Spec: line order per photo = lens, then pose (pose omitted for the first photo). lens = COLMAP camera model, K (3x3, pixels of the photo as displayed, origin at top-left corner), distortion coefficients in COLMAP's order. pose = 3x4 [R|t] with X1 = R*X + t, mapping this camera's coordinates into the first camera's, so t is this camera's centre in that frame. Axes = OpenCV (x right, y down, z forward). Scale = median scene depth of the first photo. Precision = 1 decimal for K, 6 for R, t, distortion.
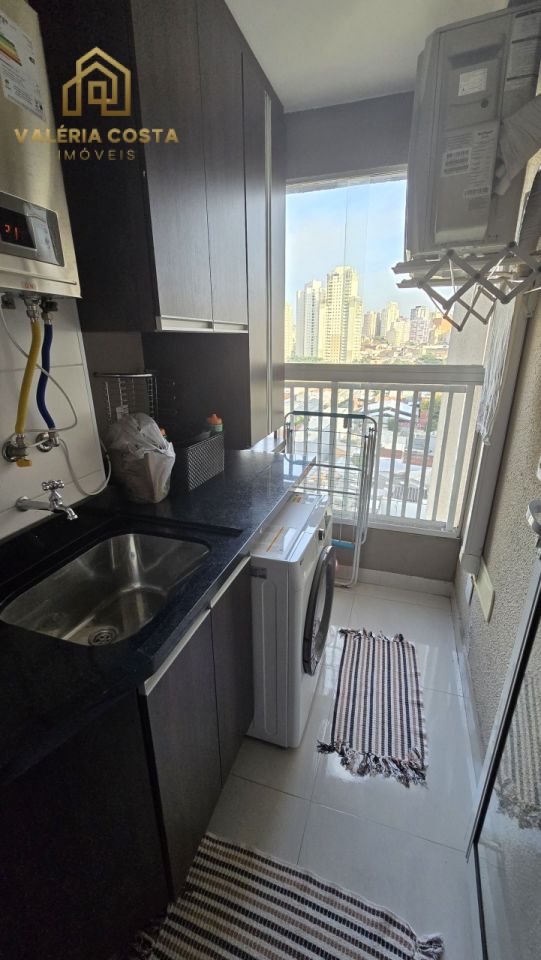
lens RADIAL K [[393.8, 0, 270.5], [0, 393.8, 480.0], [0, 0, 1]] dist [-0.012513, 0.003402]
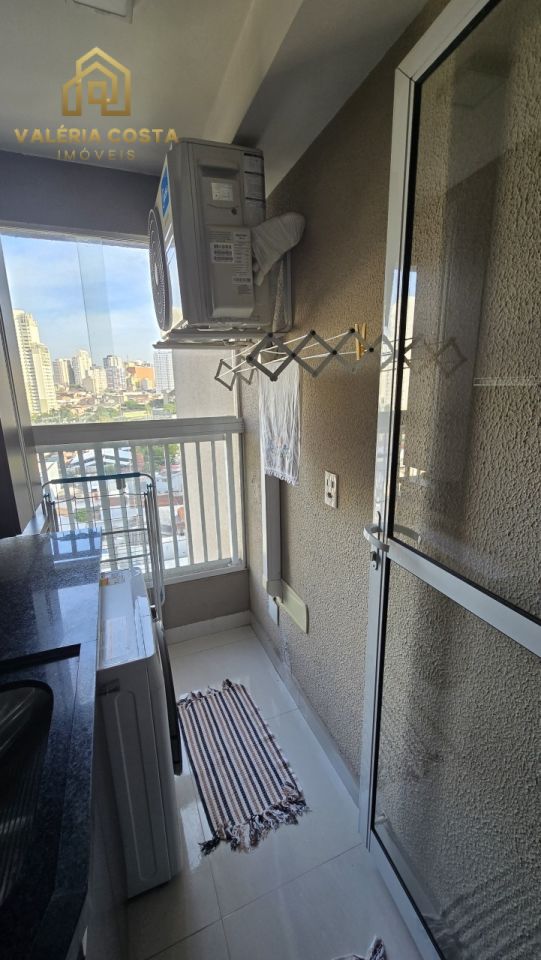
lens RADIAL K [[393.8, 0, 270.5], [0, 393.8, 480.0], [0, 0, 1]] dist [-0.012513, 0.003402]
pose [[0.759144, -0.158512, 0.631327, -0.168648], [0.226995, 0.973478, -0.028534, -0.062788], [-0.610060, 0.164969, 0.774991, 0.082934]]
